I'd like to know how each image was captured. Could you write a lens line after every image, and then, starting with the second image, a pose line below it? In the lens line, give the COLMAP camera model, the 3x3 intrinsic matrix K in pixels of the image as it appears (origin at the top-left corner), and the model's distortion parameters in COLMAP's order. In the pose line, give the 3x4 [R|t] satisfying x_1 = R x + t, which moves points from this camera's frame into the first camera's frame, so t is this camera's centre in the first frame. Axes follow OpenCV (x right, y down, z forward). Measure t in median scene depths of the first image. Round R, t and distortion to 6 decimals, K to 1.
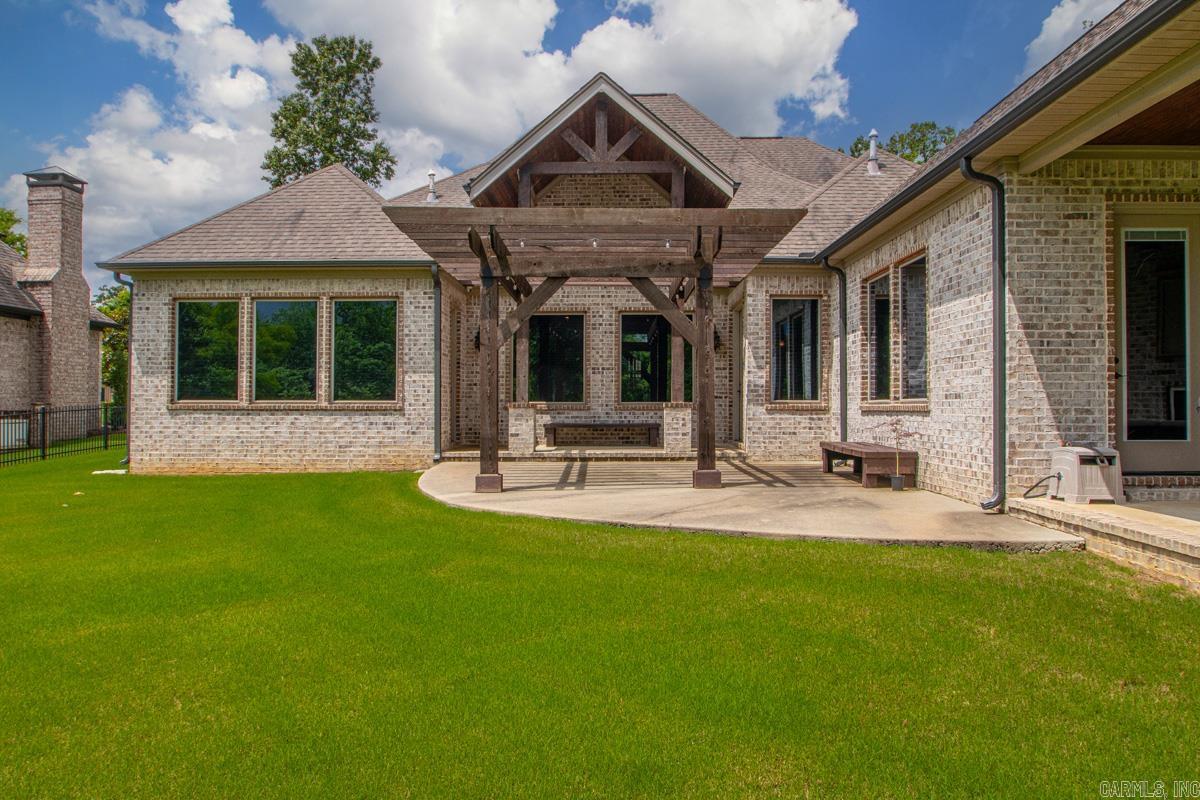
lens RADIAL K [[842.0, 0, 614.4], [0, 842.0, 396.6], [0, 0, 1]] dist [-0.044903, 0.004368]
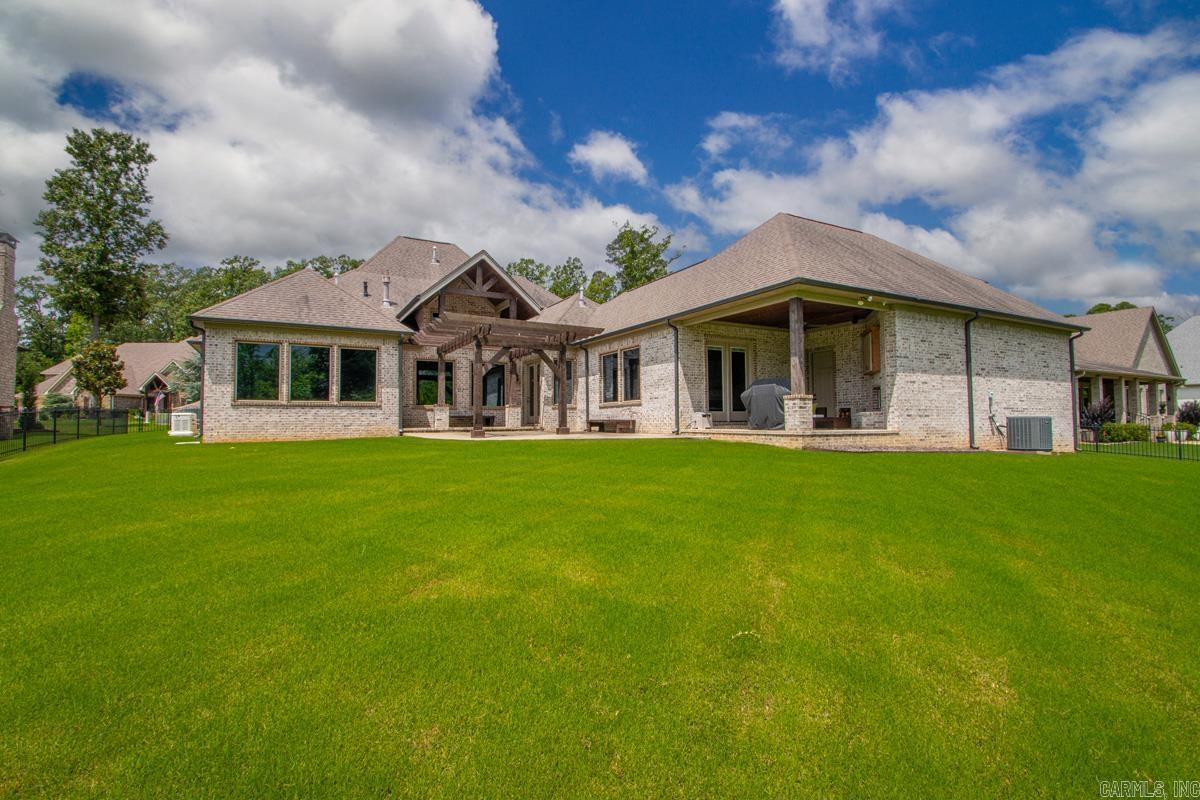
lens RADIAL K [[558.6, 0, 586.9], [0, 558.6, 401.2], [0, 0, 1]] dist [0.015072, -0.017598]
pose [[0.870091, 0.015870, 0.492636, -0.471354], [0.001678, 0.999380, -0.035157, 0.048888], [-0.492889, 0.031417, 0.869525, -0.355049]]
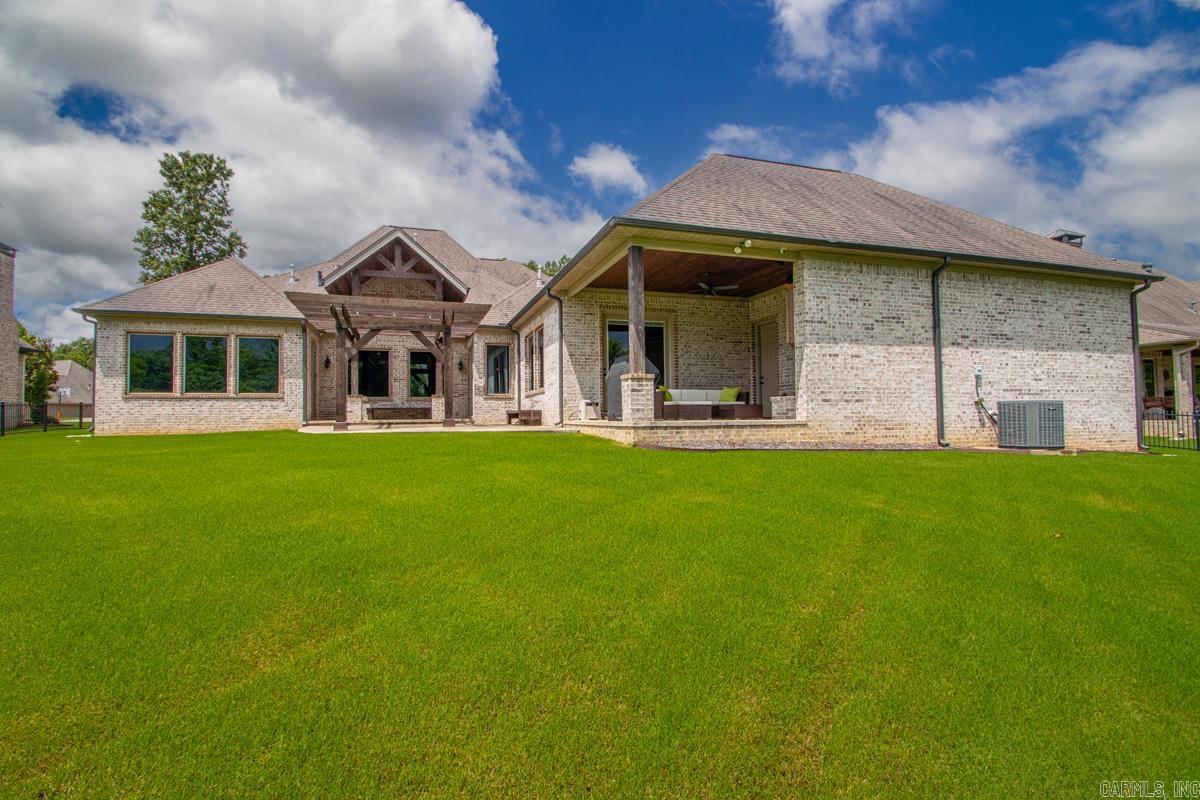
lens RADIAL K [[550.8, 0, 598.9], [0, 550.8, 405.3], [0, 0, 1]] dist [0.025473, -0.024811]
pose [[0.946500, -0.001743, 0.322700, 0.010693], [0.007823, 0.999815, -0.017545, 0.057223], [-0.322610, 0.019131, 0.946339, -0.365799]]
